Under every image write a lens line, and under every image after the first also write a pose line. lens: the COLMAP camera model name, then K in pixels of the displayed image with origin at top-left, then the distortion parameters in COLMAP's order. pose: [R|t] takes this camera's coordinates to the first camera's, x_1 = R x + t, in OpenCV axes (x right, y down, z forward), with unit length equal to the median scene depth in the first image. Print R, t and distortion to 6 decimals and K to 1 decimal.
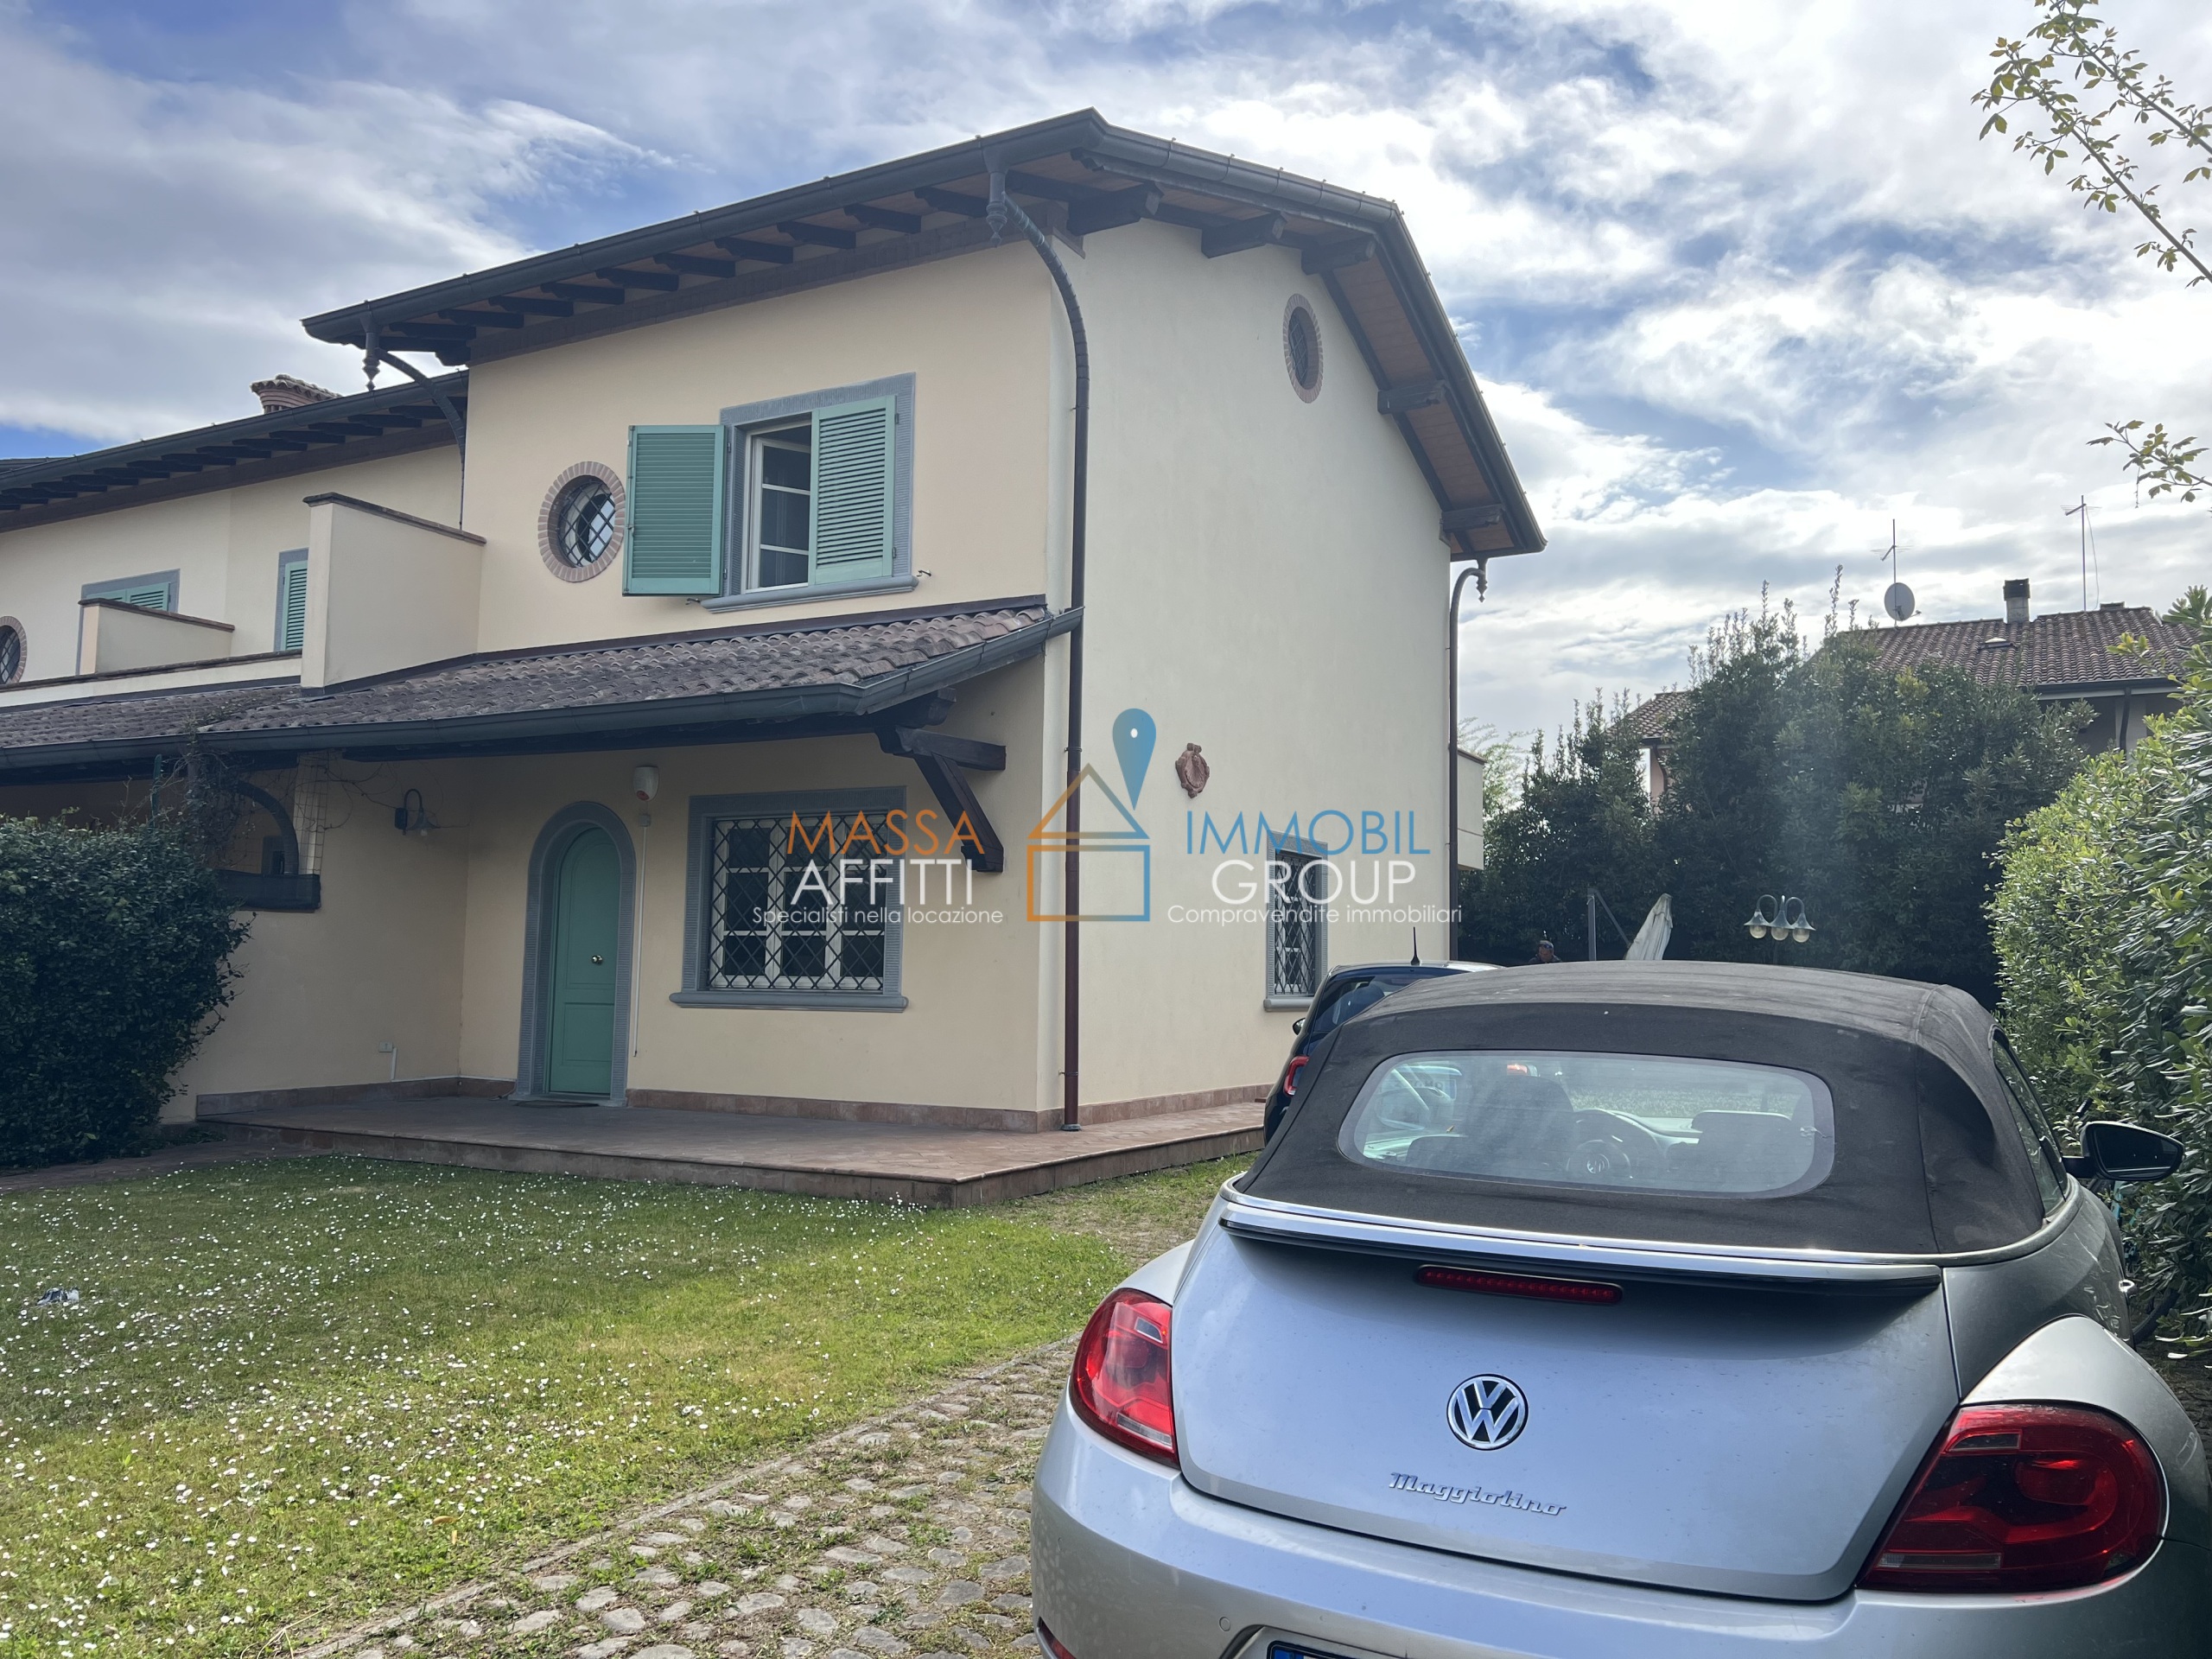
lens RADIAL K [[1650.6, 0, 1106.0], [0, 1650.6, 829.5], [0, 0, 1]] dist [0.049009, -0.002520]
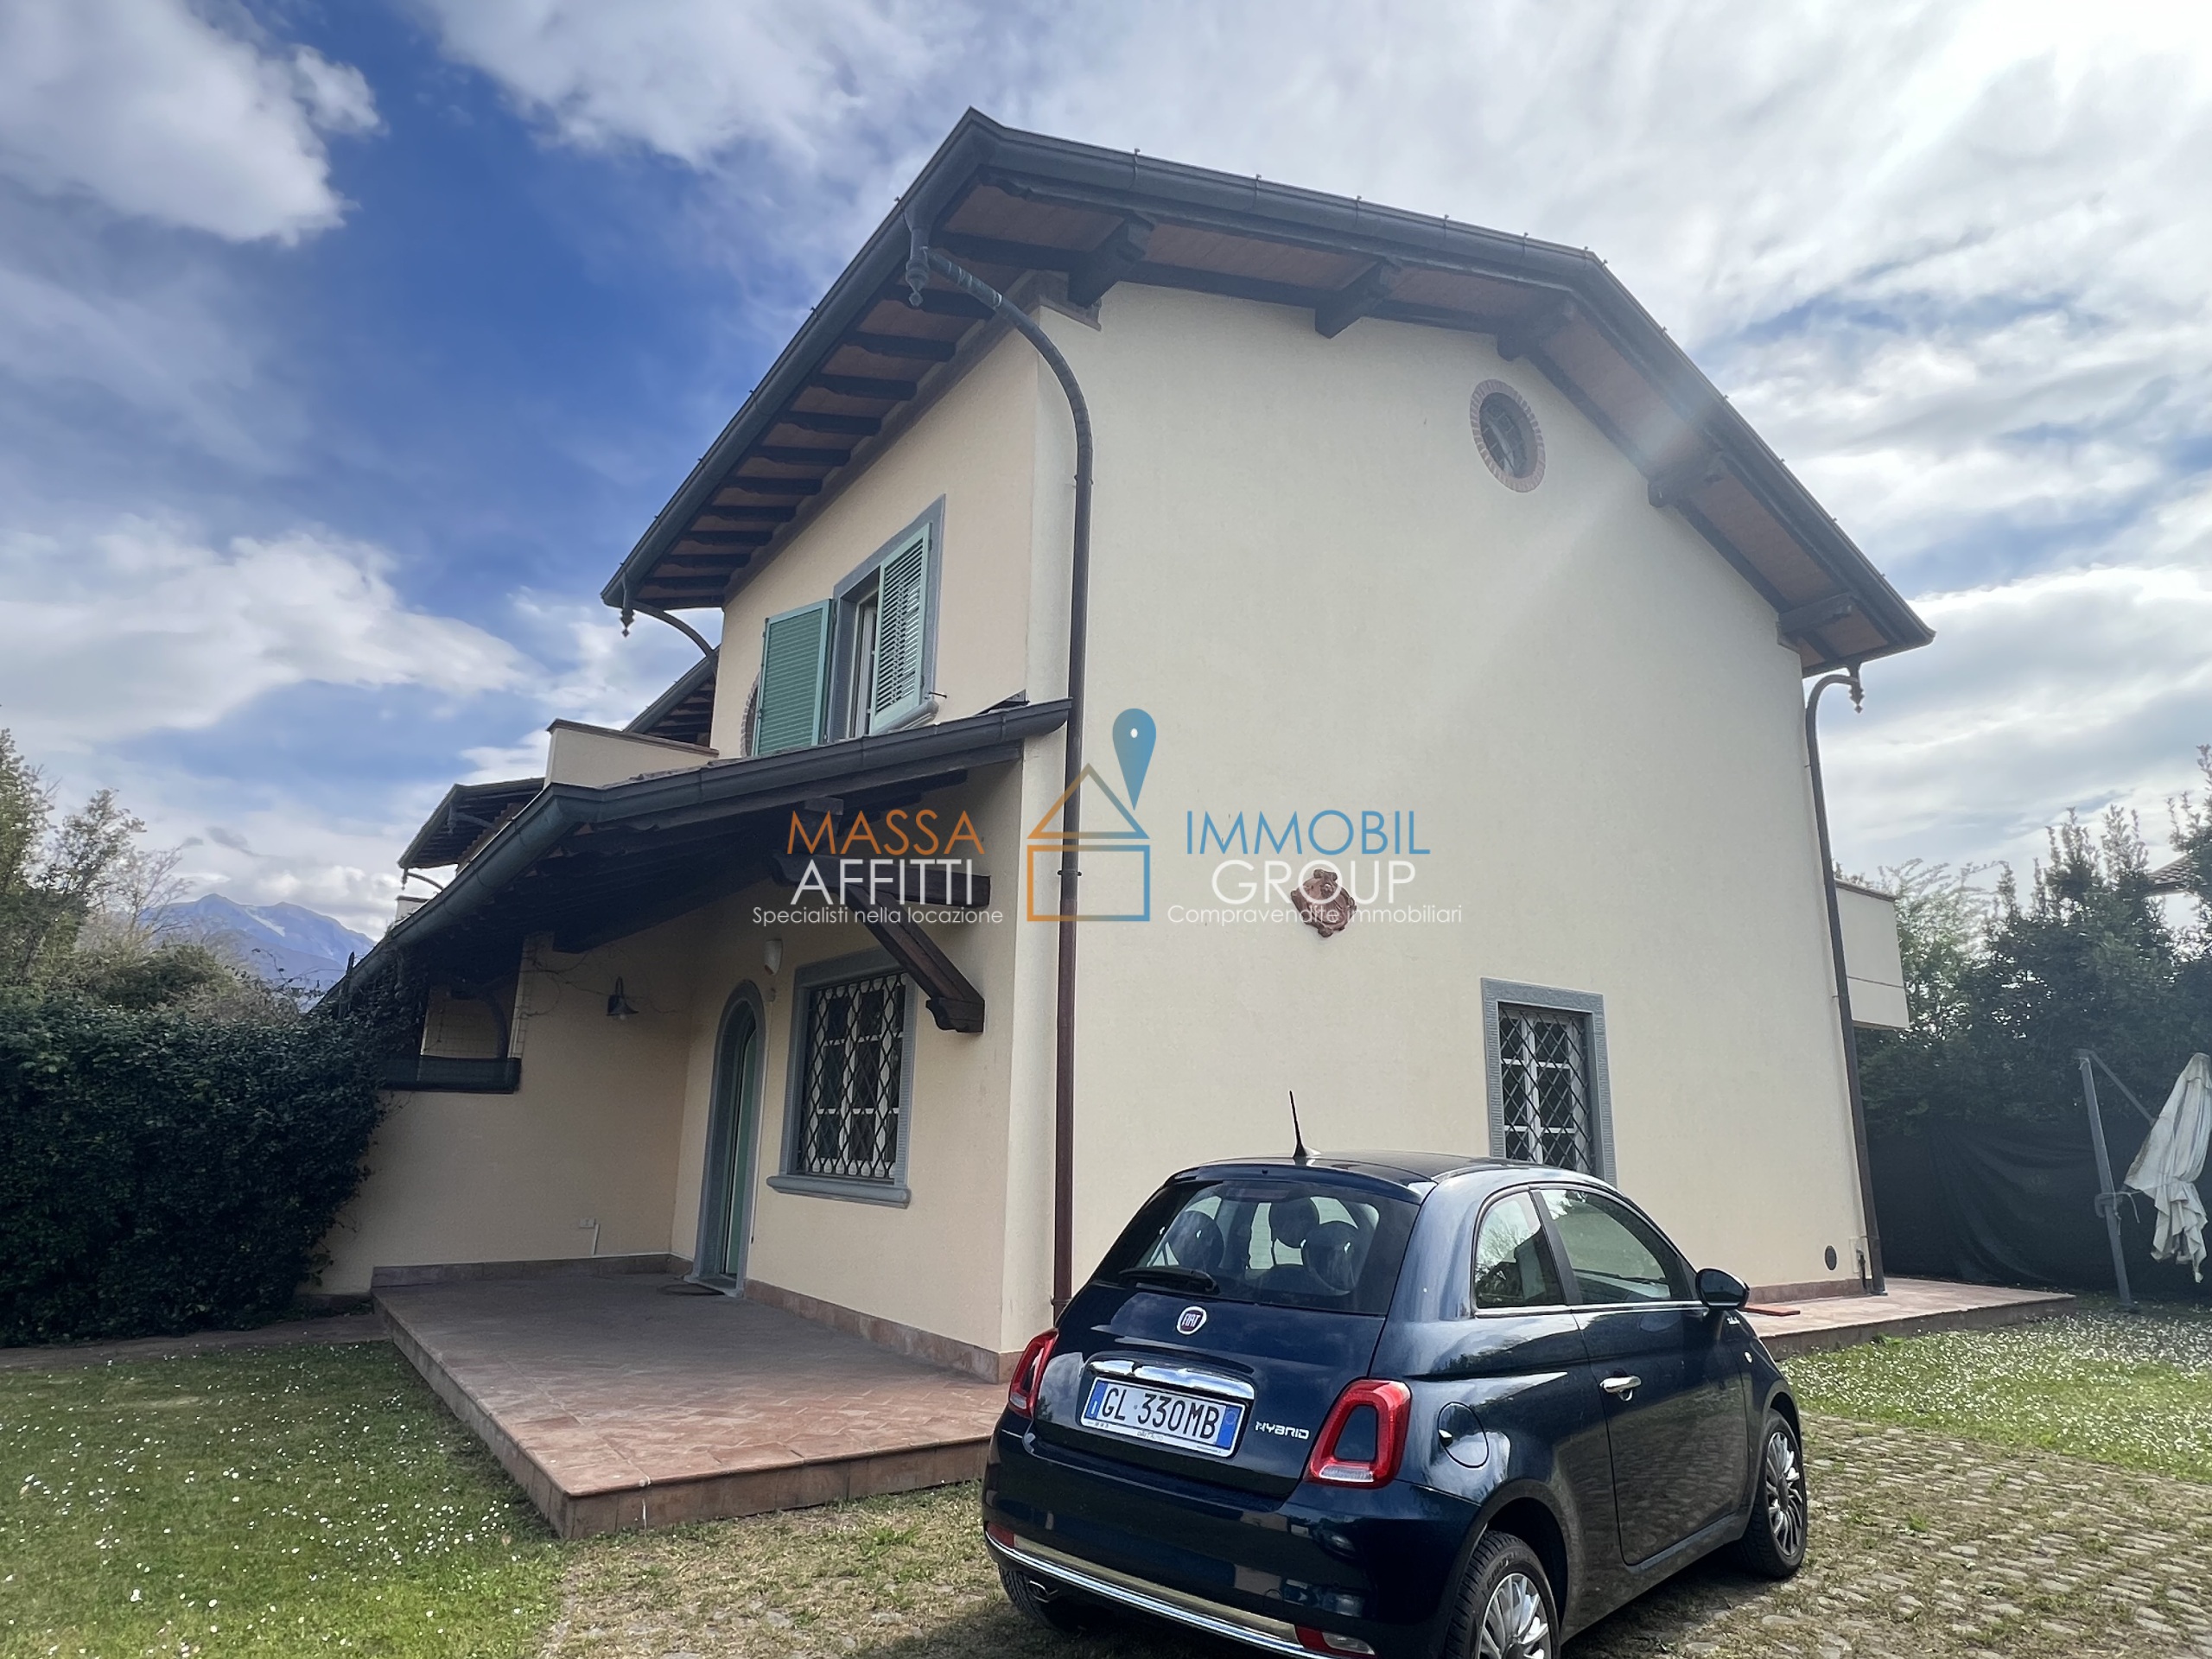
lens RADIAL K [[1228.5, 0, 1106.0], [0, 1228.5, 829.5], [0, 0, 1]] dist [0.002639, 0.000116]
pose [[0.895931, -0.104995, -0.431606, 0.221167], [0.032656, 0.984602, -0.171733, 0.028750], [0.442992, 0.139766, 0.885564, 0.411033]]
